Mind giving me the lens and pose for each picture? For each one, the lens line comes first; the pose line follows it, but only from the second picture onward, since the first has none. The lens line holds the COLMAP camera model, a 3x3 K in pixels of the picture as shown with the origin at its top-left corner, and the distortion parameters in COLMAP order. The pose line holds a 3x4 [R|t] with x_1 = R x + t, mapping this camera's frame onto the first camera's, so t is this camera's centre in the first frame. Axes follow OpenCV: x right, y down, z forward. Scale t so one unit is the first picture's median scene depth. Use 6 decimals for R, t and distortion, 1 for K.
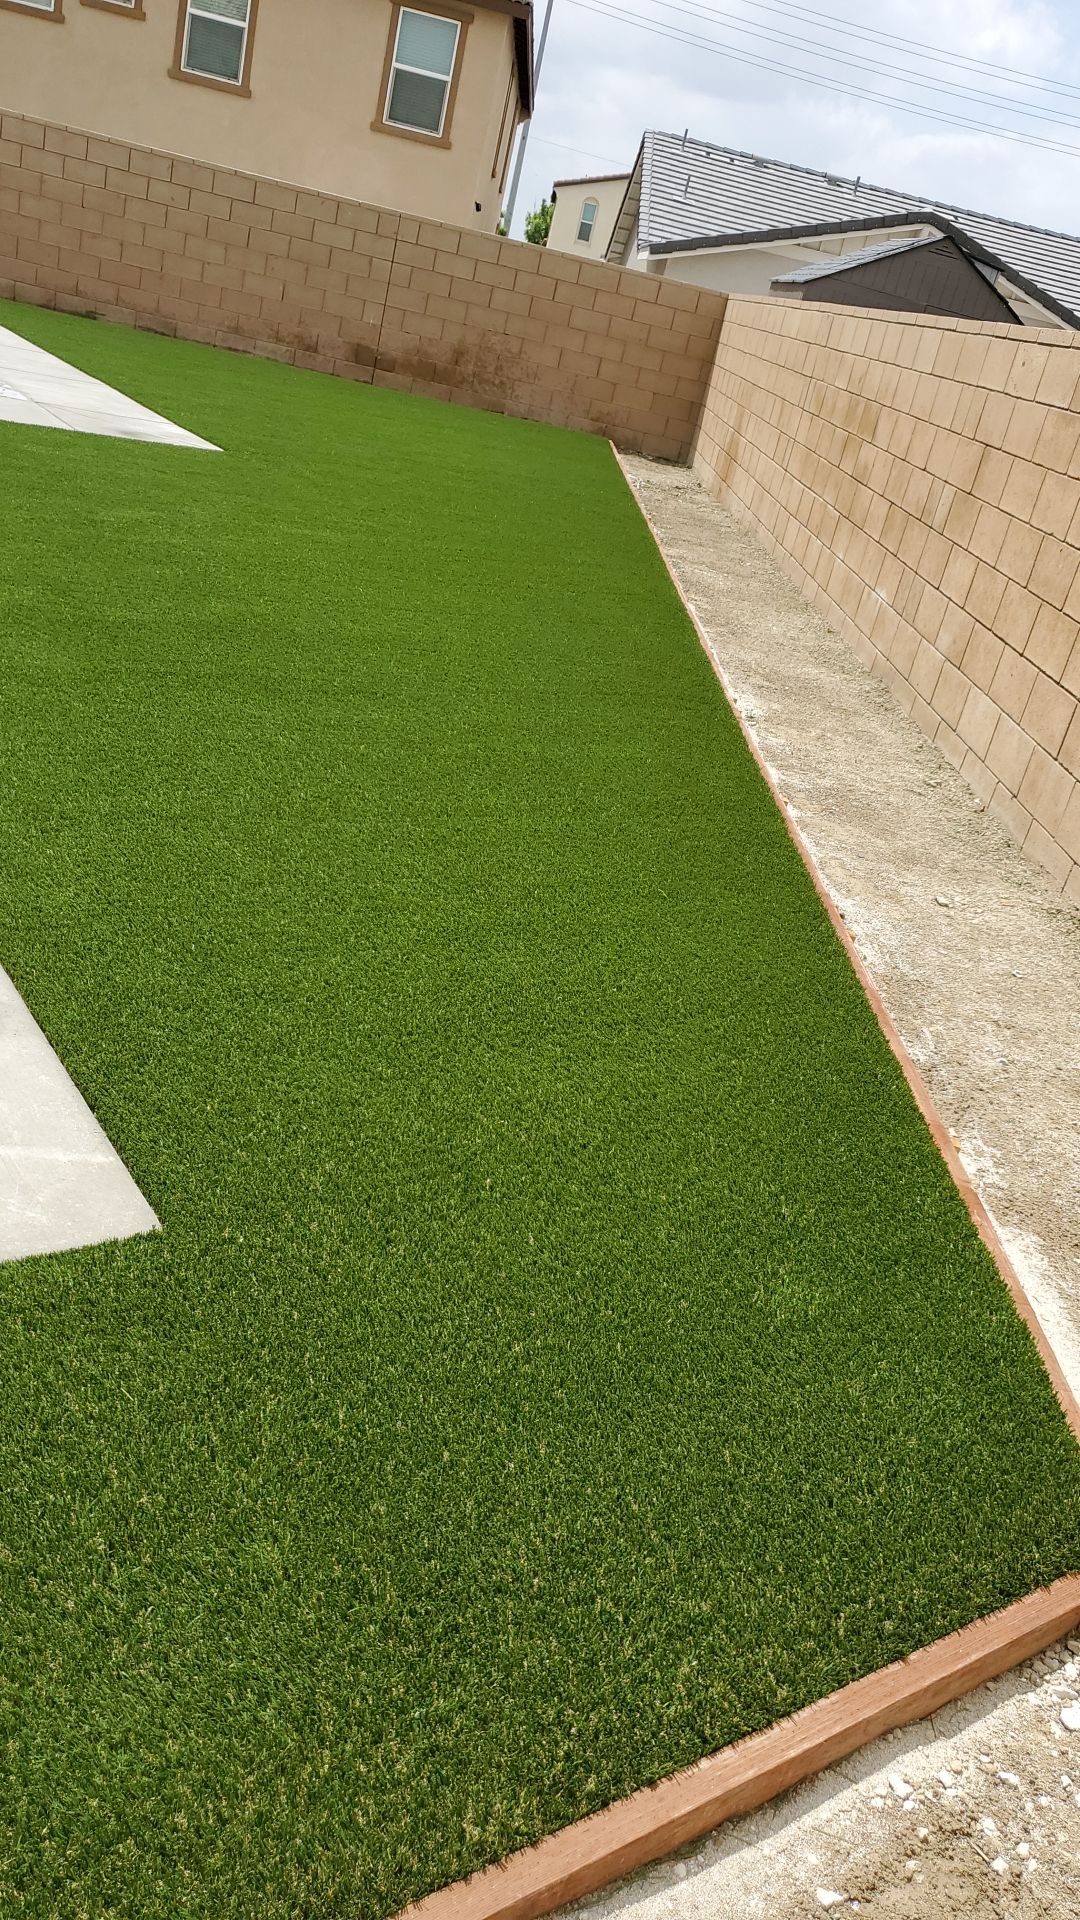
lens RADIAL K [[1494.0, 0, 525.9], [0, 1494.0, 964.4], [0, 0, 1]] dist [0.028564, 0.006004]
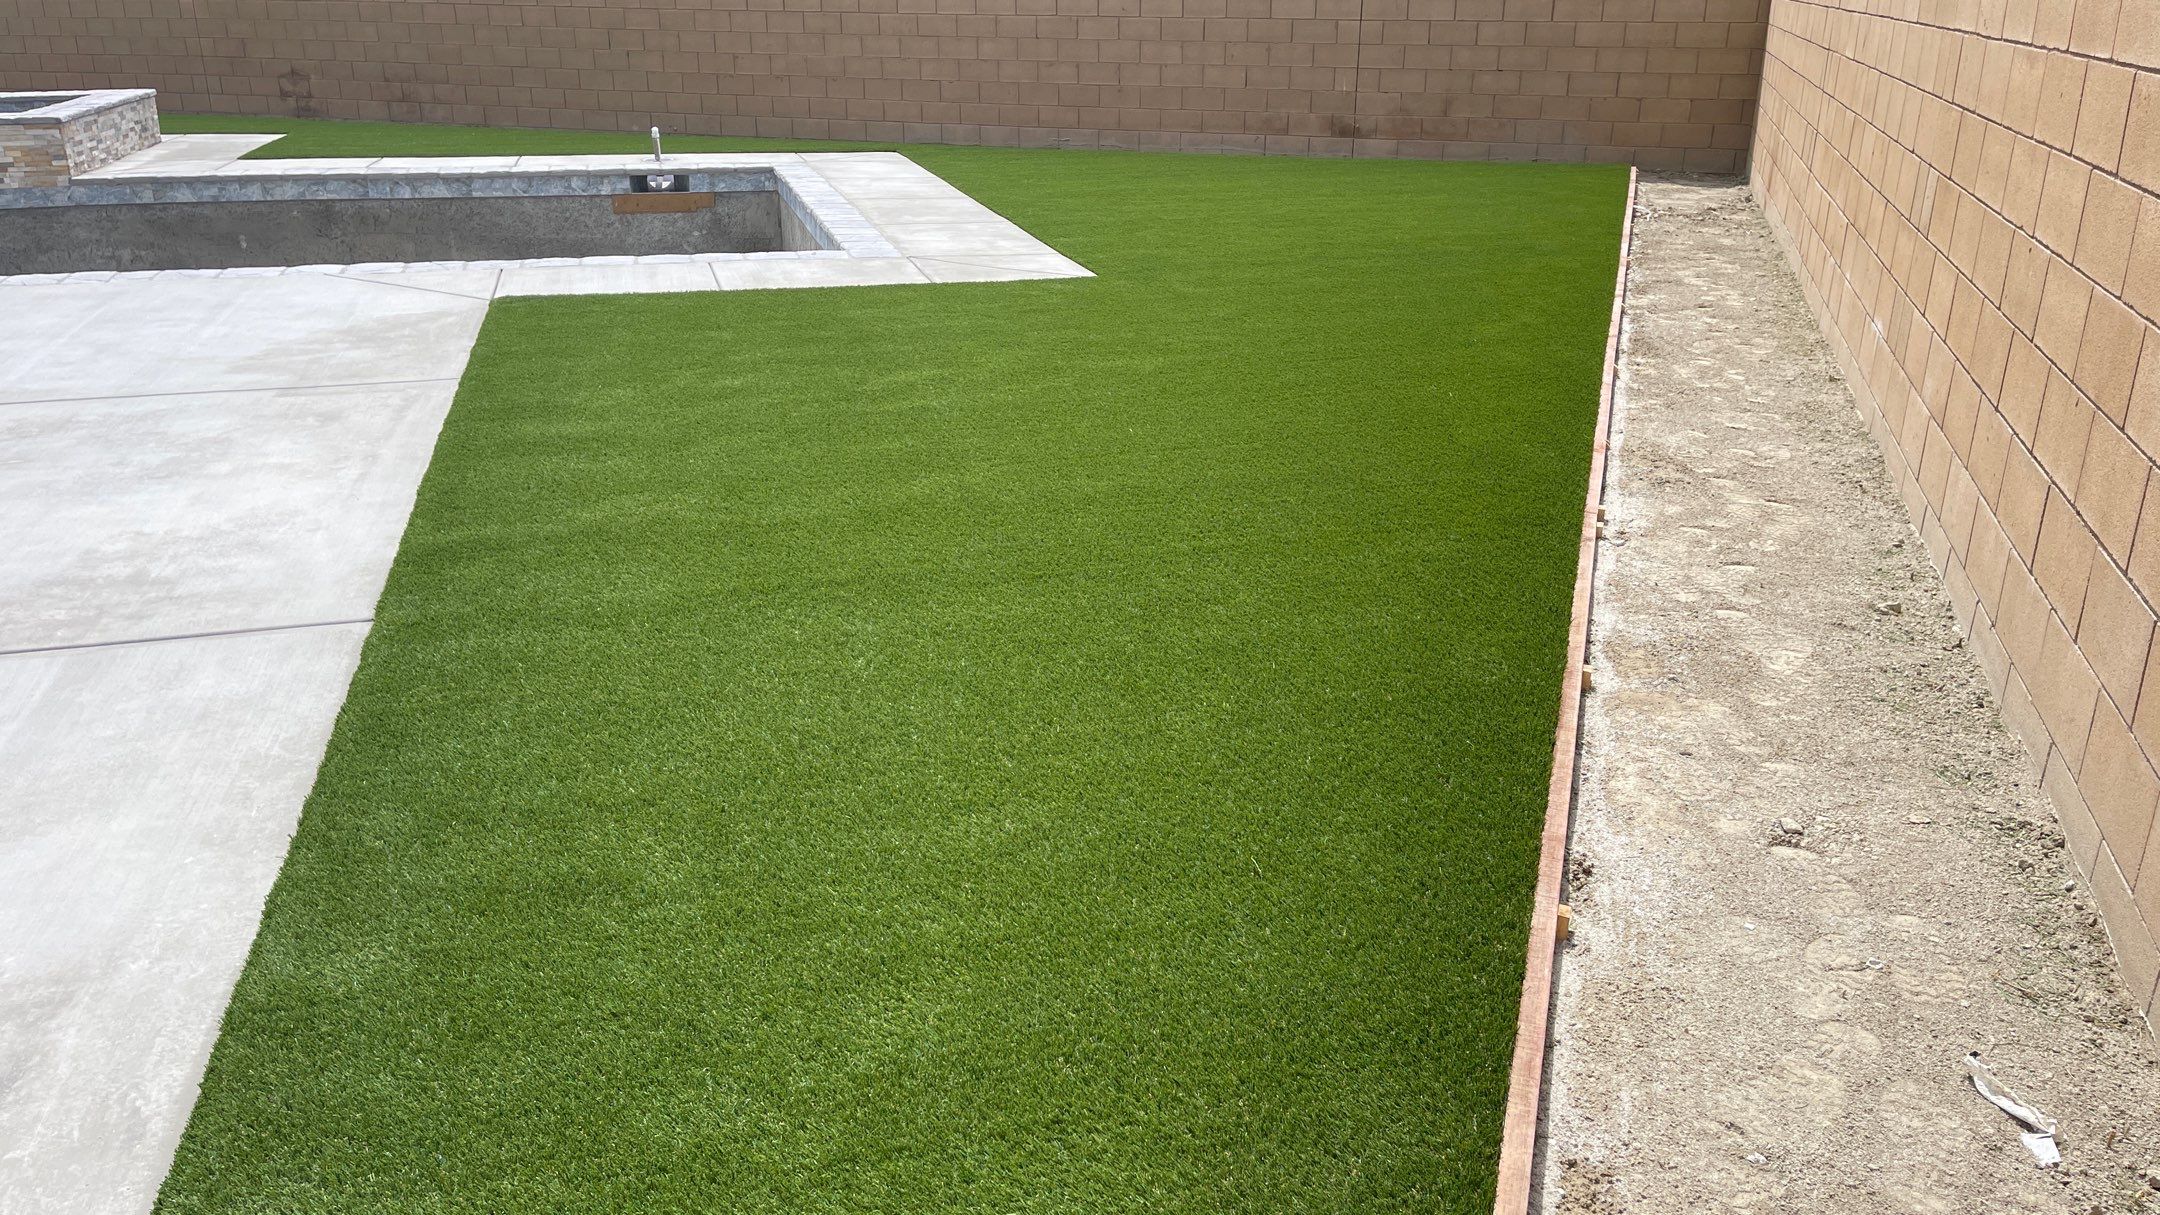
lens RADIAL K [[1622.6, 0, 1119.9], [0, 1622.6, 634.1], [0, 0, 1]] dist [0.044069, -0.035831]
pose [[0.934562, -0.086643, -0.345089, 0.078596], [0.057395, 0.993906, -0.094109, -0.022855], [0.351140, 0.068144, 0.933840, 0.071778]]
